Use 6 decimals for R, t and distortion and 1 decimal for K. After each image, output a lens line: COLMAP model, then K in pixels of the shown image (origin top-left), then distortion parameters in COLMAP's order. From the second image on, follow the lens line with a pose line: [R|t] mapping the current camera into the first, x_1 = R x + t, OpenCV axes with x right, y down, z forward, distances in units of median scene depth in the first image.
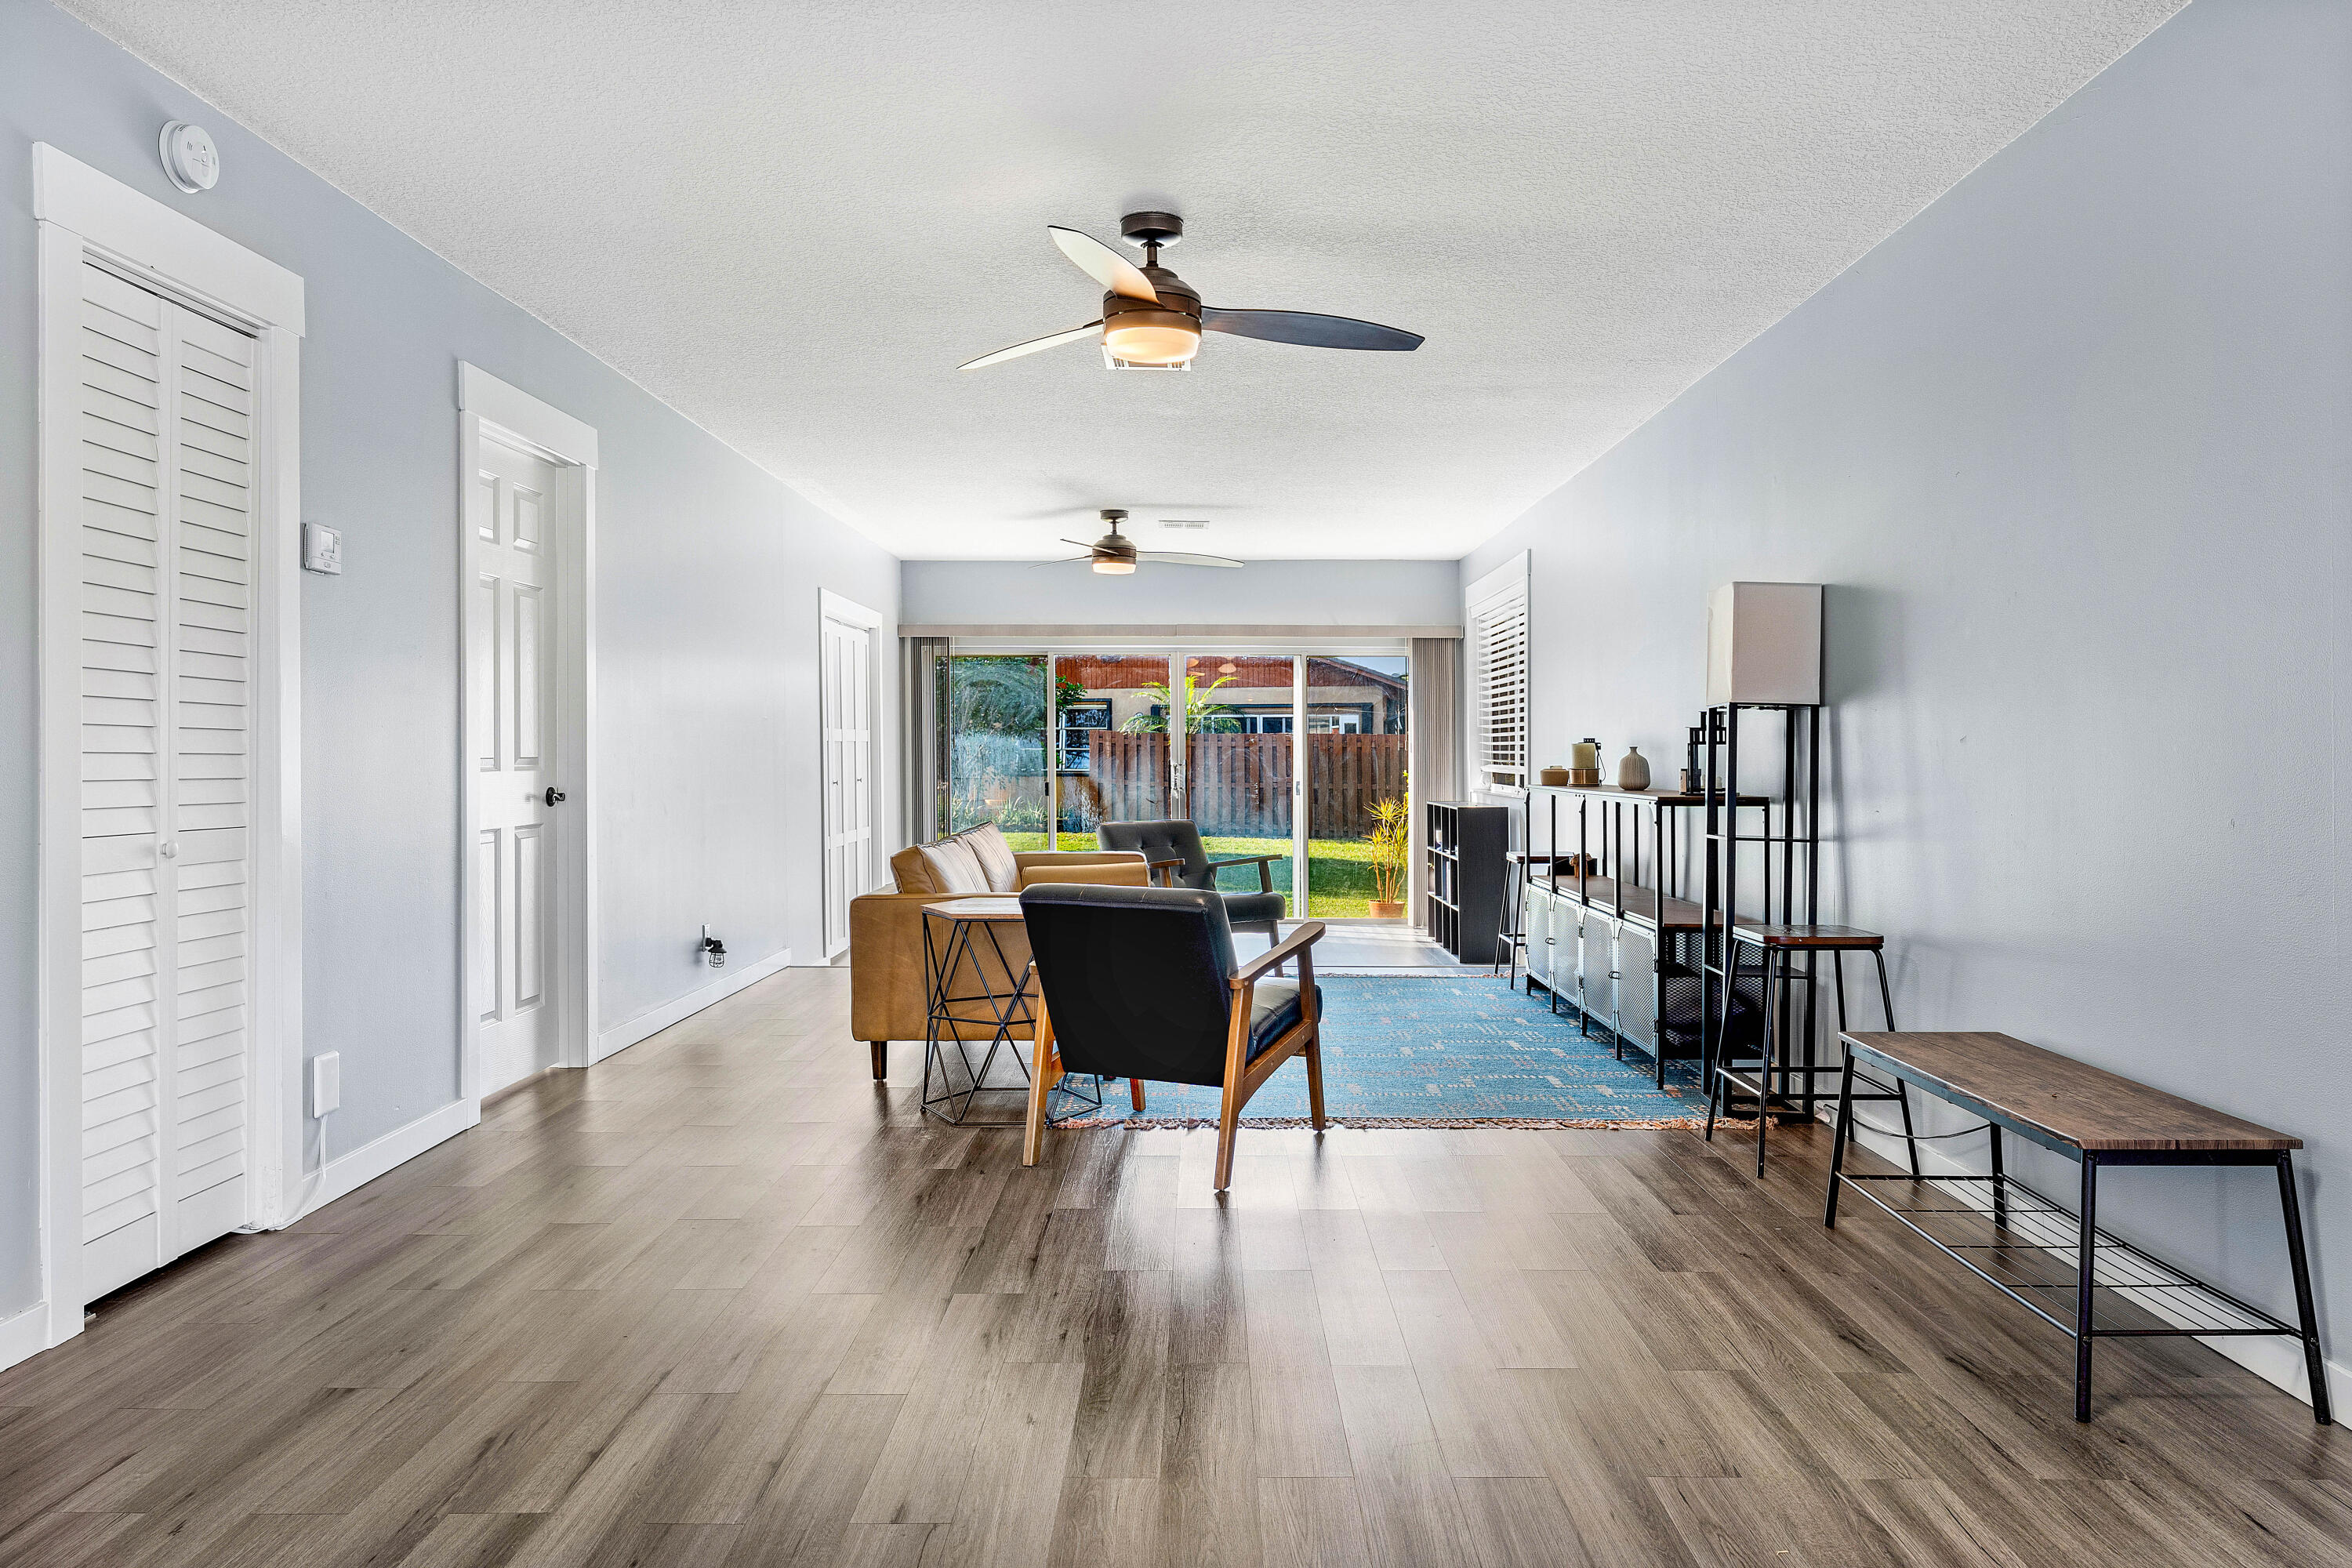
lens RADIAL K [[1591.3, 0, 1200.7], [0, 1591.3, 776.1], [0, 0, 1]] dist [0.009717, -0.011203]
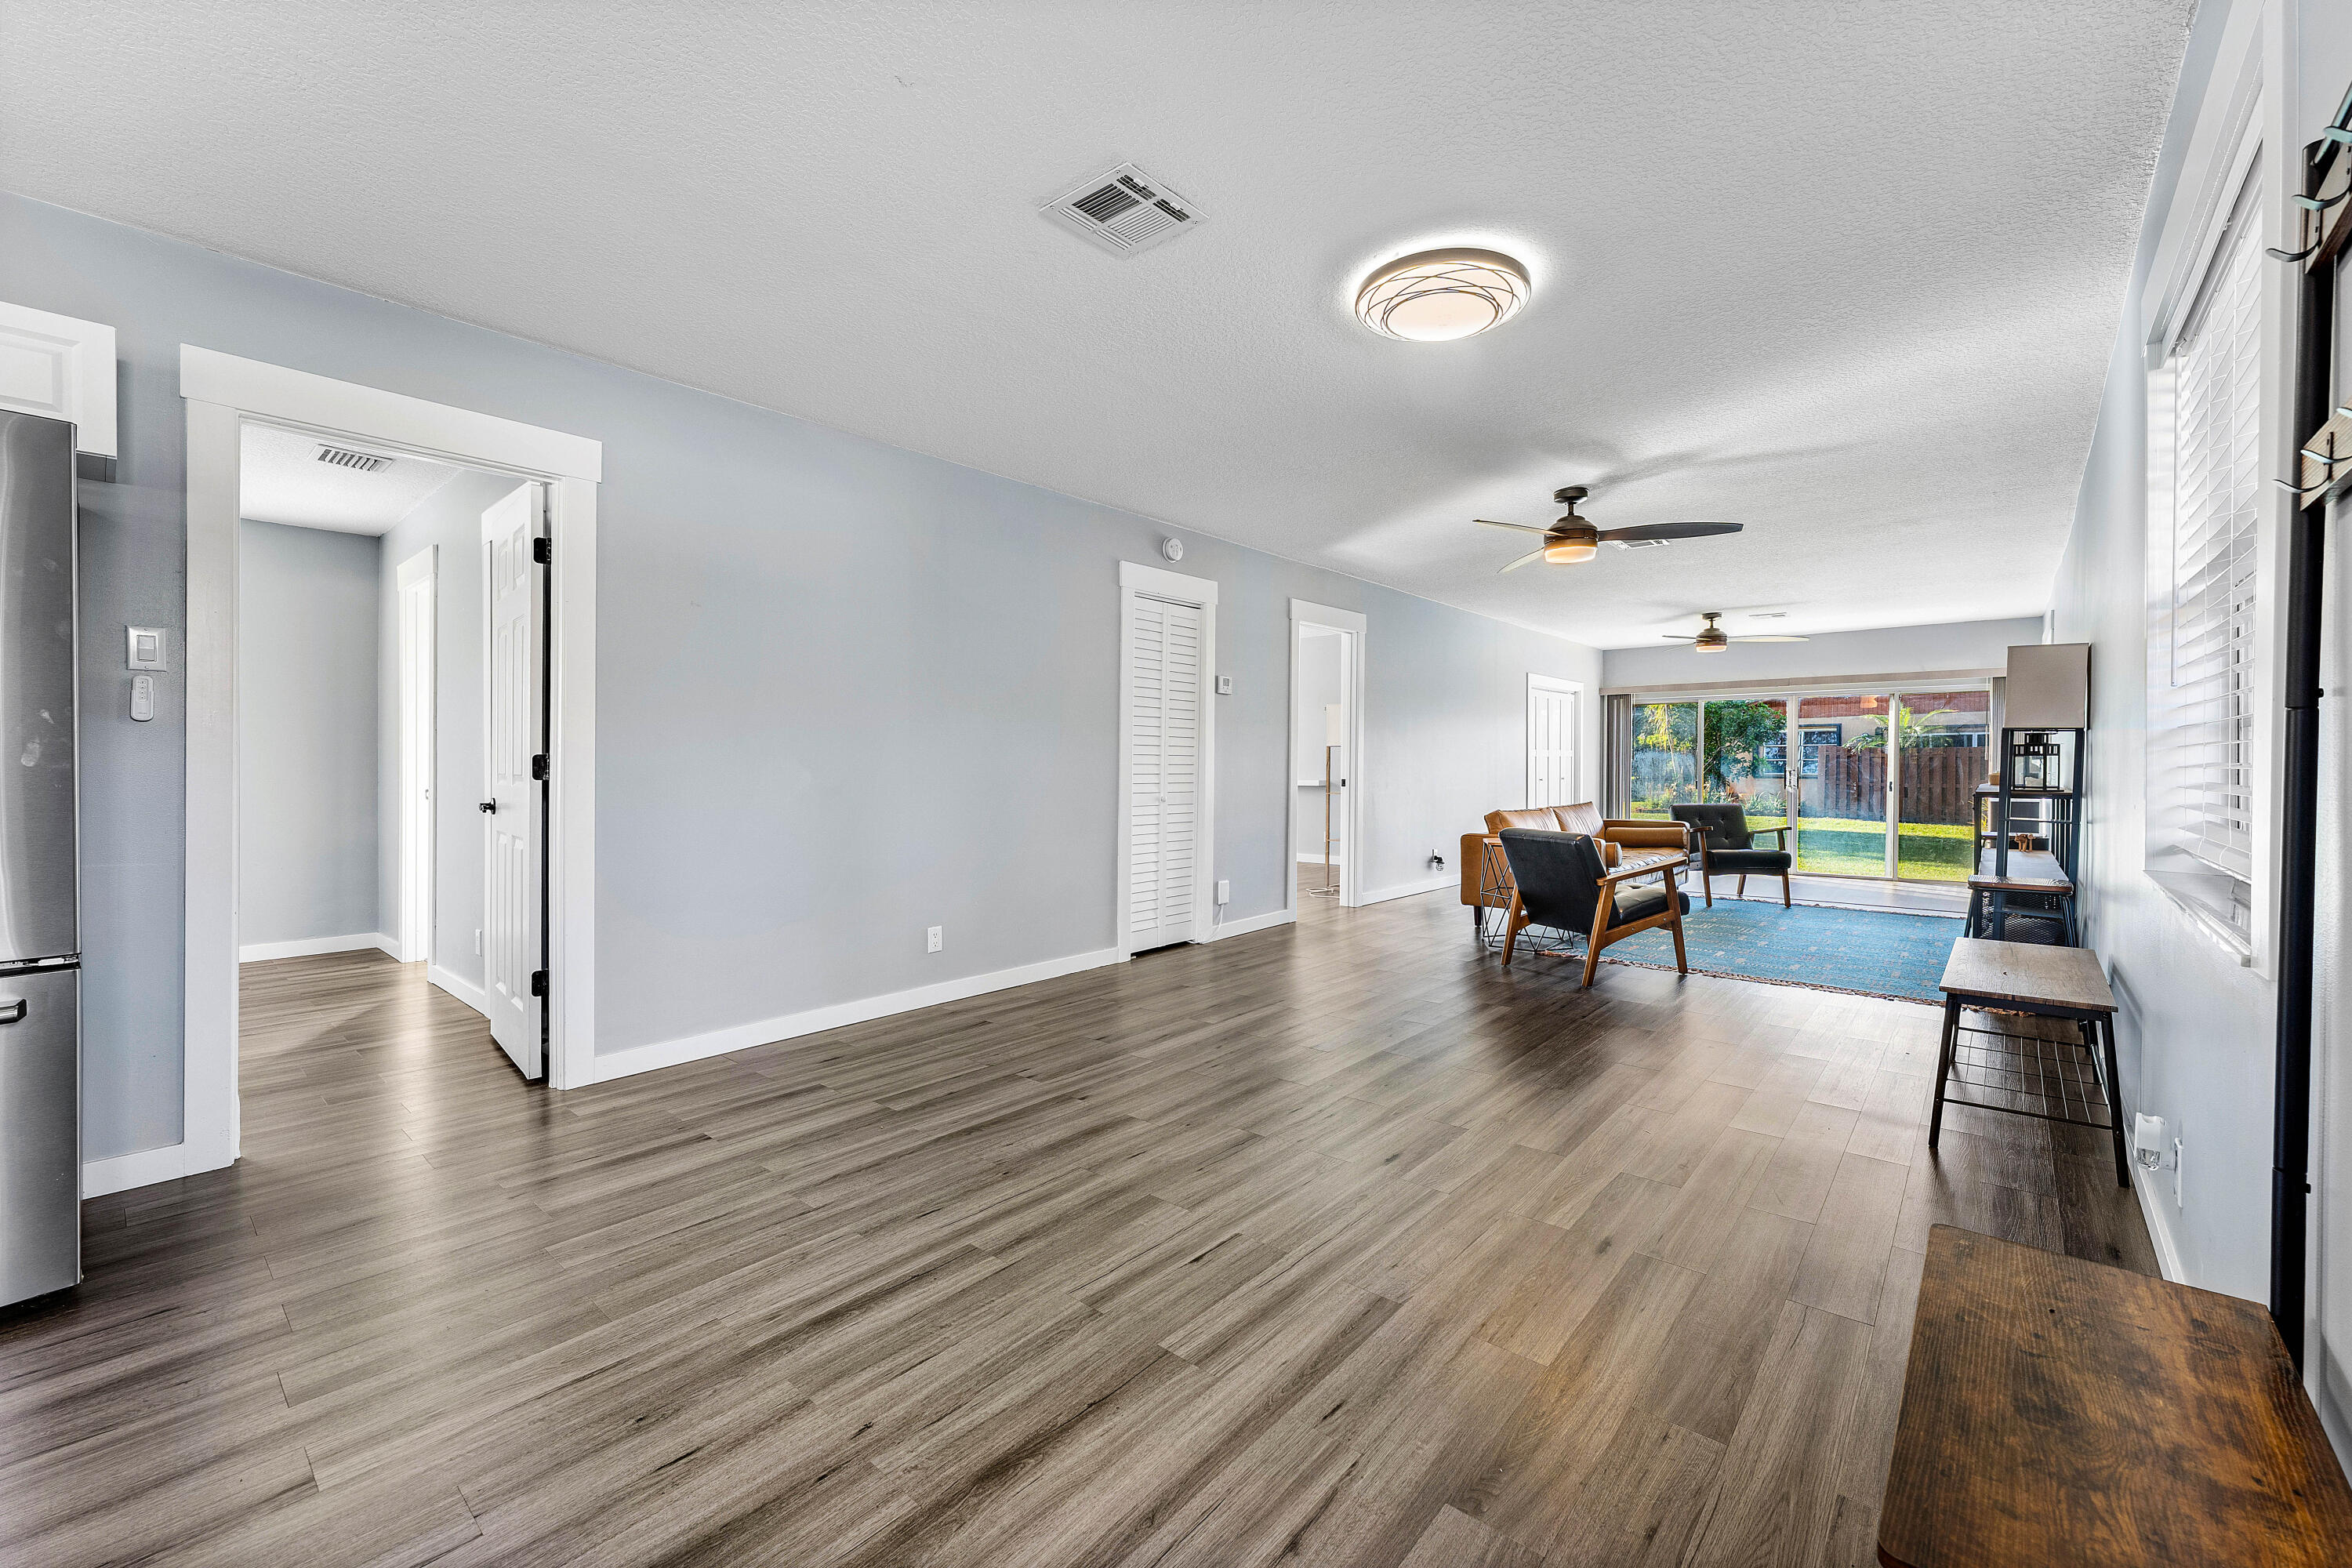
lens RADIAL K [[956.7, 0, 1174.3], [0, 956.7, 787.3], [0, 0, 1]] dist [-0.004730, 0.000038]
pose [[0.753251, 0.013685, -0.657591, 0.296265], [-0.006440, 0.999889, 0.013431, 0.001559], [0.657702, -0.005882, 0.753255, -0.160302]]
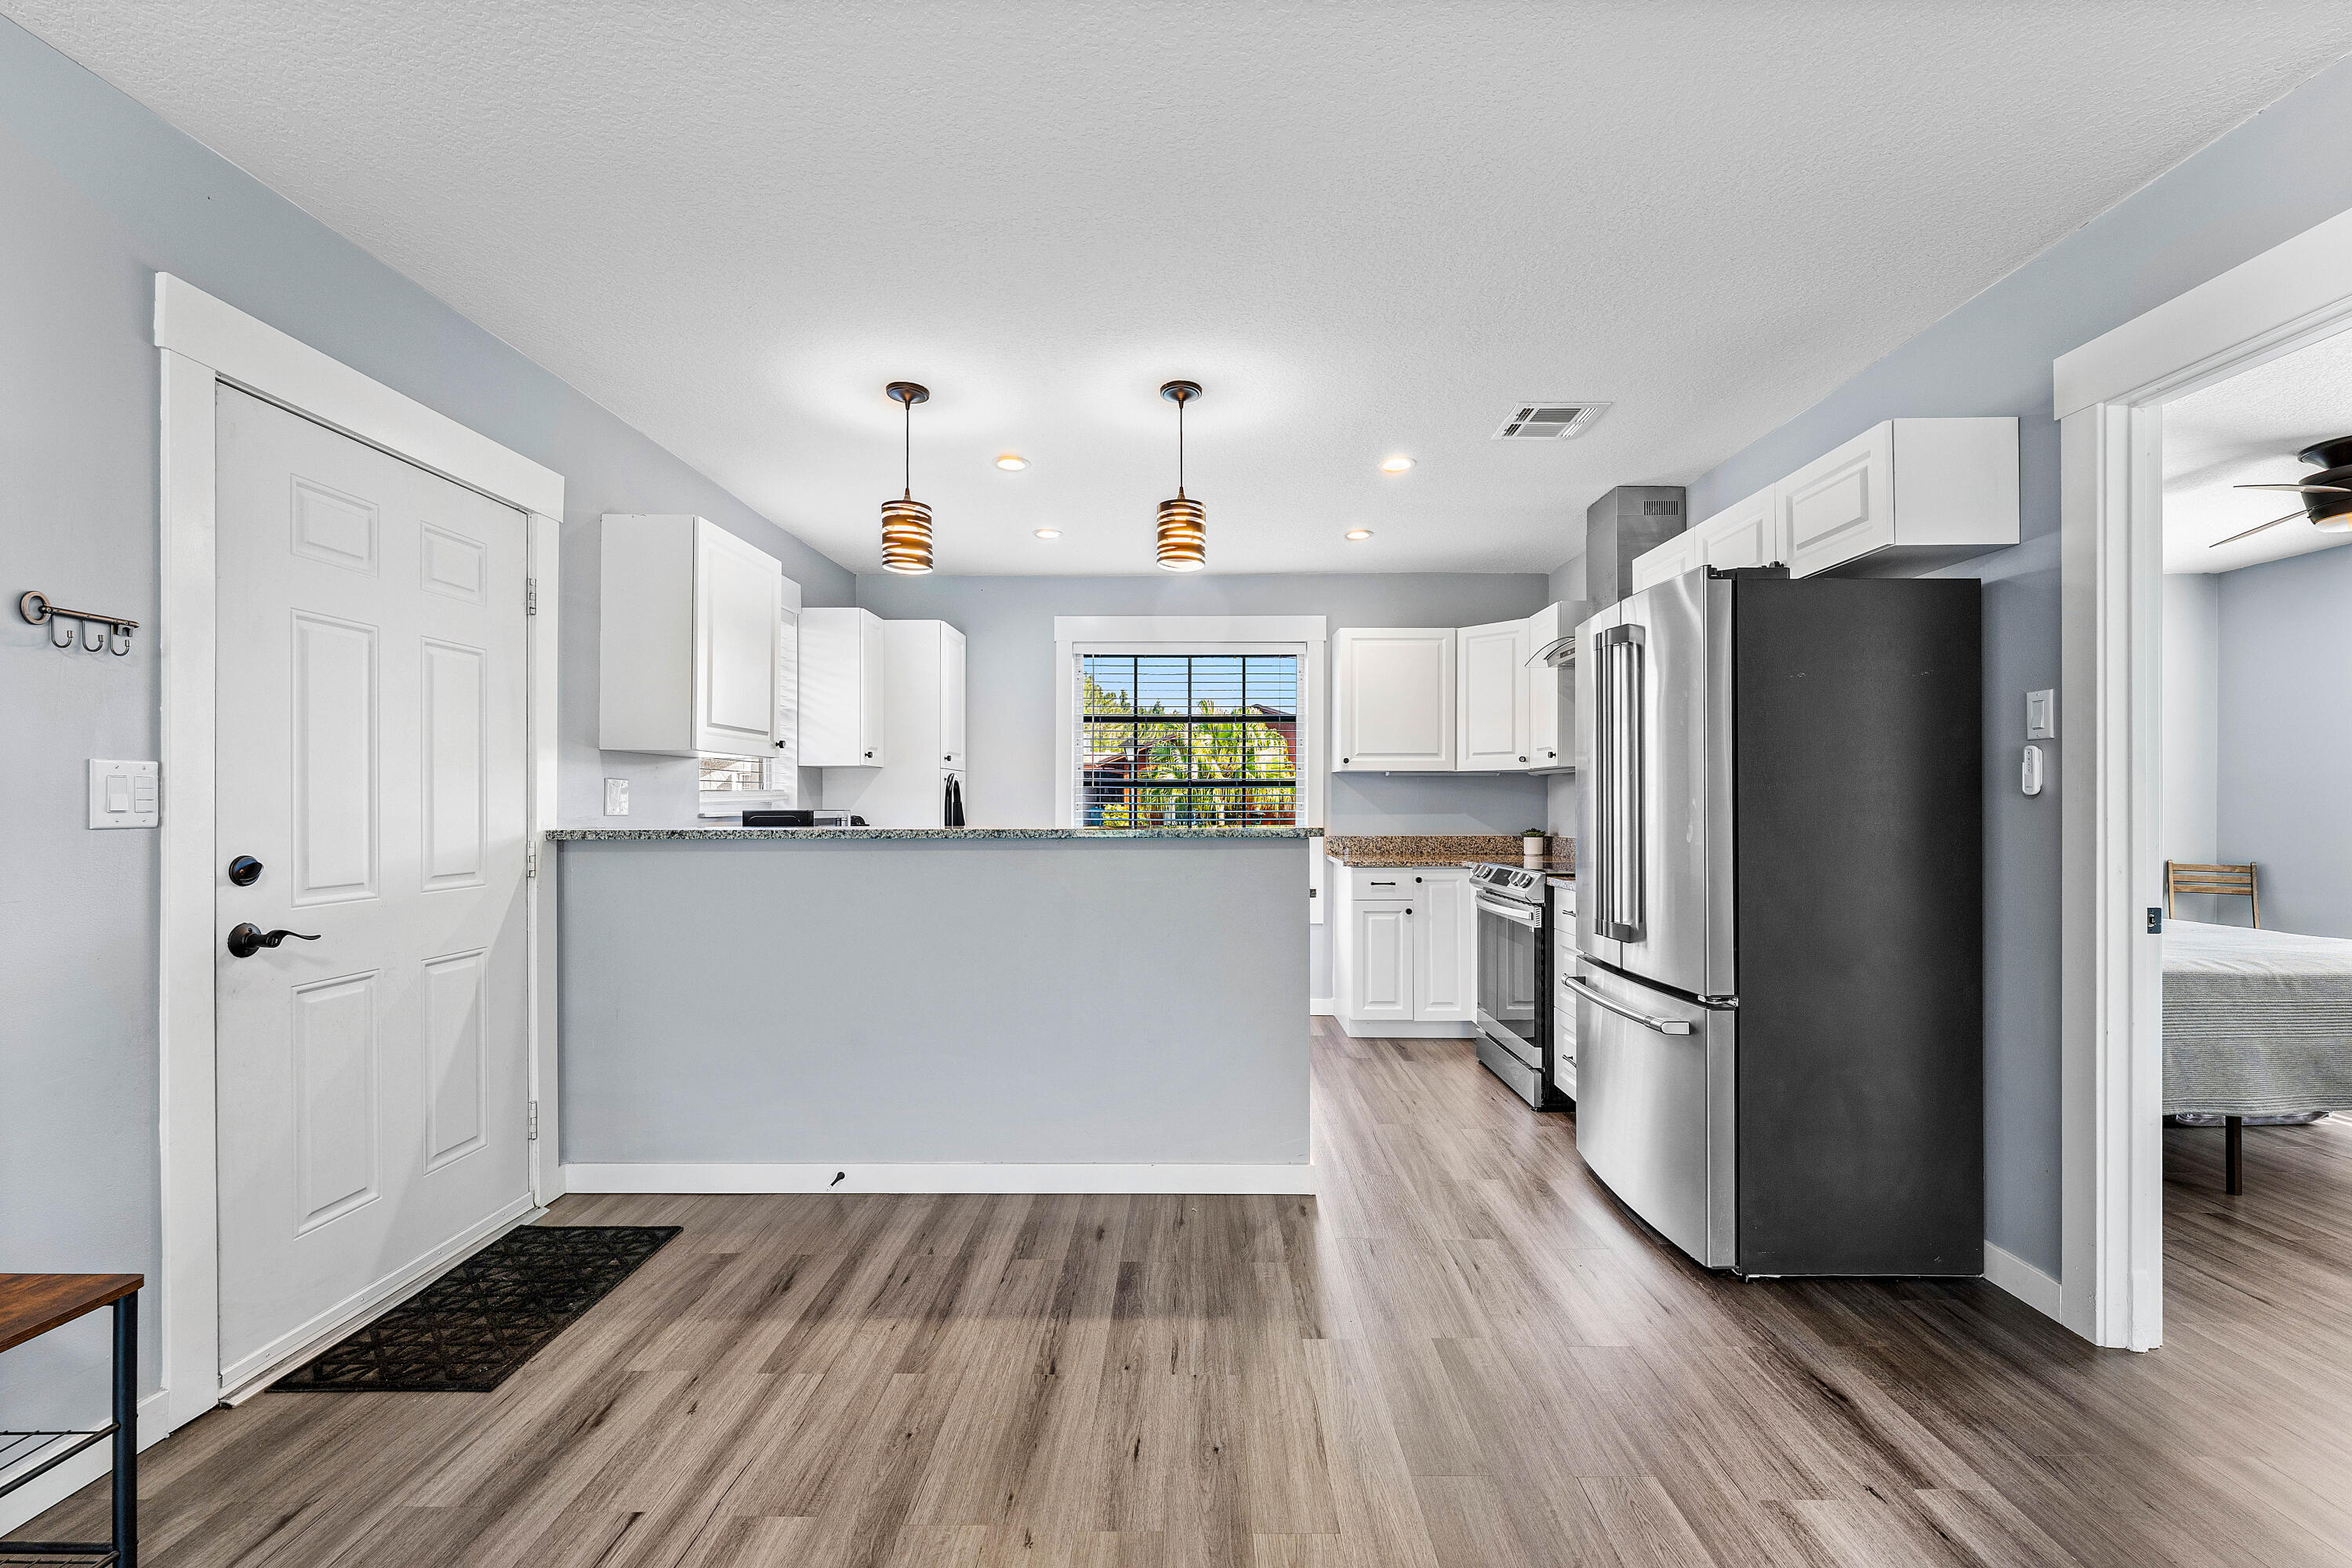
lens RADIAL K [[956.7, 0, 1181.8], [0, 956.7, 811.6], [0, 0, 1]] dist [-0.004730, 0.000038]
pose [[-0.999999, -0.000884, -0.000650, -0.017723], [-0.000898, 0.999749, 0.022396, -0.024672], [0.000630, 0.022396, -0.999749, 0.289350]]
